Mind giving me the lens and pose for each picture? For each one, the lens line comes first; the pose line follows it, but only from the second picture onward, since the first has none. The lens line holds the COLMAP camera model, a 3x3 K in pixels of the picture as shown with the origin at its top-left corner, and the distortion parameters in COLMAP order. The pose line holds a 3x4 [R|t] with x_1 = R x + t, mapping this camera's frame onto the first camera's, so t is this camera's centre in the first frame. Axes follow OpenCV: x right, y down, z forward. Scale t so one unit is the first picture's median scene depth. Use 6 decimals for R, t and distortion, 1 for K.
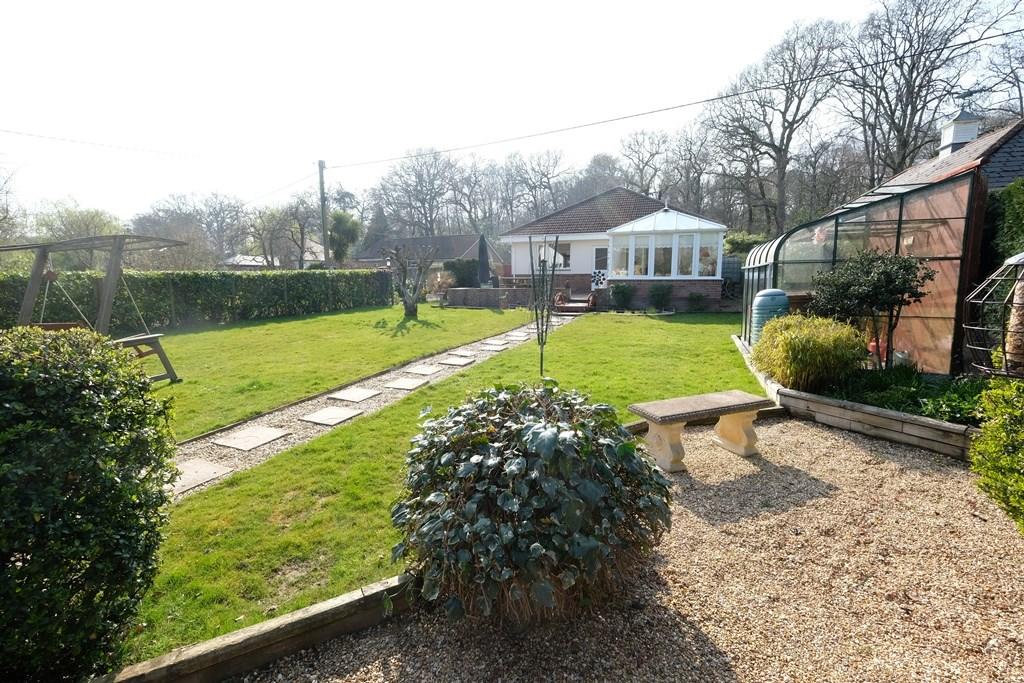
lens RADIAL K [[446.3, 0, 512.0], [0, 446.3, 341.5], [0, 0, 1]] dist [-0.001655, 0.000703]
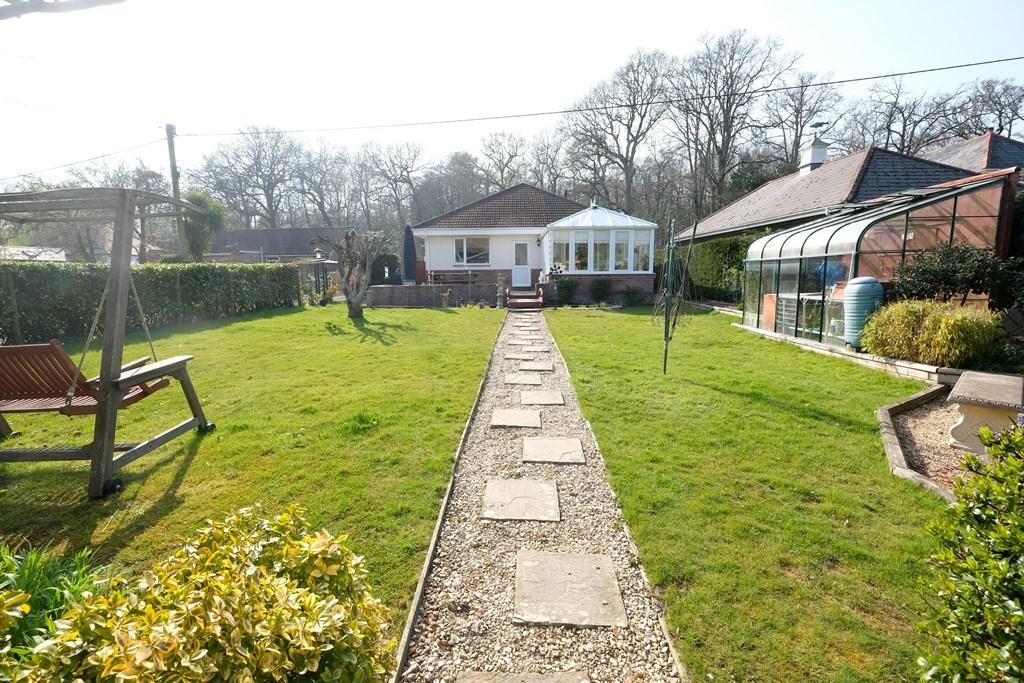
lens RADIAL K [[446.3, 0, 512.0], [0, 446.3, 341.5], [0, 0, 1]] dist [-0.001655, 0.000703]
pose [[0.941757, -0.053886, 0.331950, -0.175910], [0.052758, 0.998530, 0.012415, -0.006087], [-0.332131, 0.005821, 0.943215, 0.082519]]
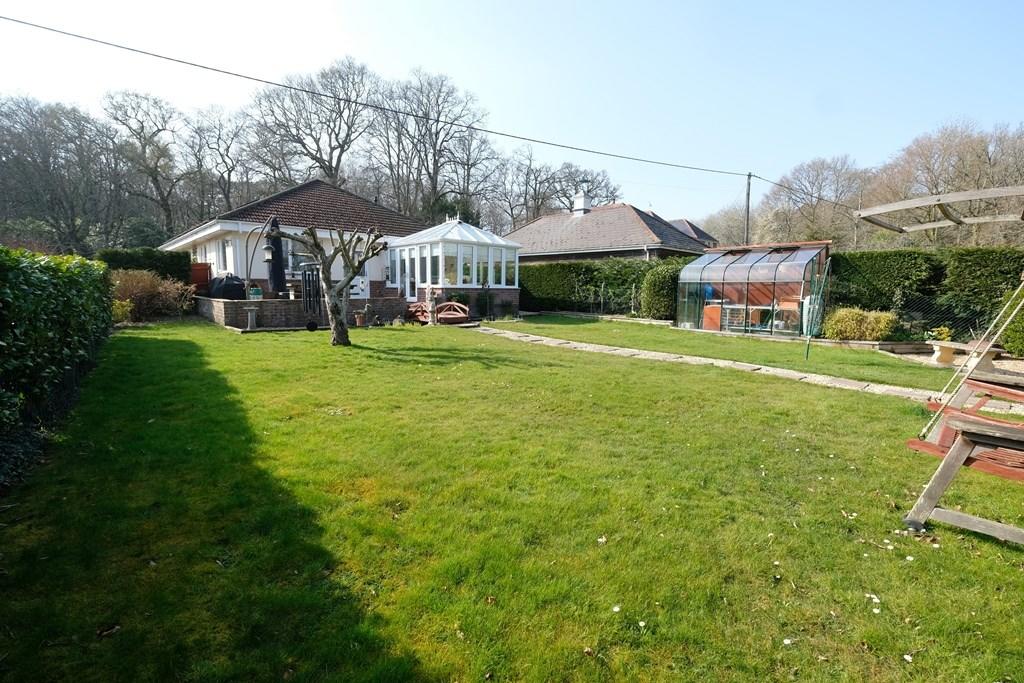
lens RADIAL K [[446.3, 0, 512.0], [0, 446.3, 341.5], [0, 0, 1]] dist [-0.001655, 0.000703]
pose [[0.441569, -0.099289, 0.891717, -0.512439], [0.113270, 0.992075, 0.054374, -0.052239], [-0.890049, 0.076995, 0.449316, 0.392663]]
